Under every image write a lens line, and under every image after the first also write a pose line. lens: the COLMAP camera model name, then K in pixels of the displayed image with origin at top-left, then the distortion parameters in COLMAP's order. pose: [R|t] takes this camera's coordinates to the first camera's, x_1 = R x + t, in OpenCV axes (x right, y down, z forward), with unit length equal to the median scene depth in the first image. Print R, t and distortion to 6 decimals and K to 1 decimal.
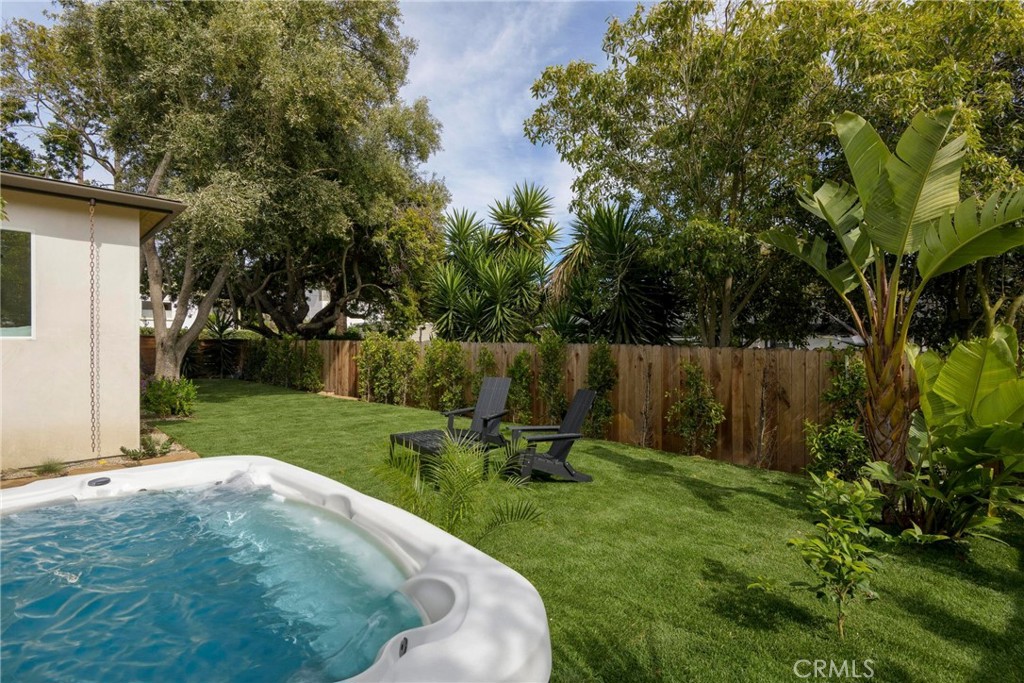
lens RADIAL K [[478.4, 0, 513.0], [0, 478.4, 340.4], [0, 0, 1]] dist [0.005441, 0.000697]
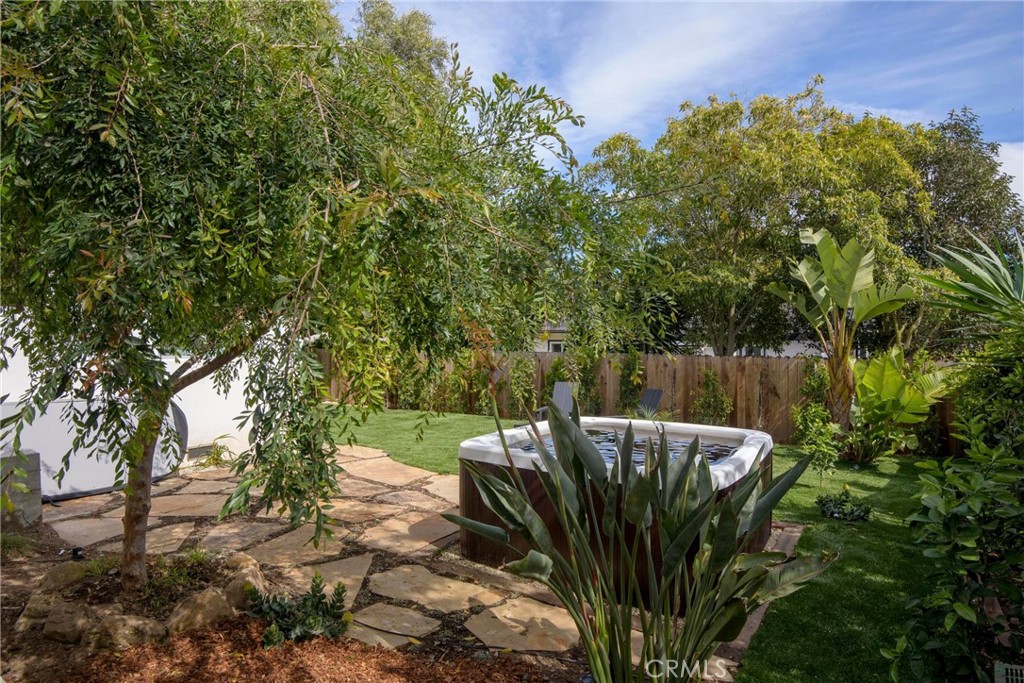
lens RADIAL K [[585.9, 0, 511.3], [0, 585.9, 341.3], [0, 0, 1]] dist [-0.004510, -0.000623]
pose [[0.989358, -0.008938, 0.145230, -0.677470], [0.008321, 0.999954, 0.004857, -0.067372], [-0.145267, -0.003597, 0.989386, -0.888528]]
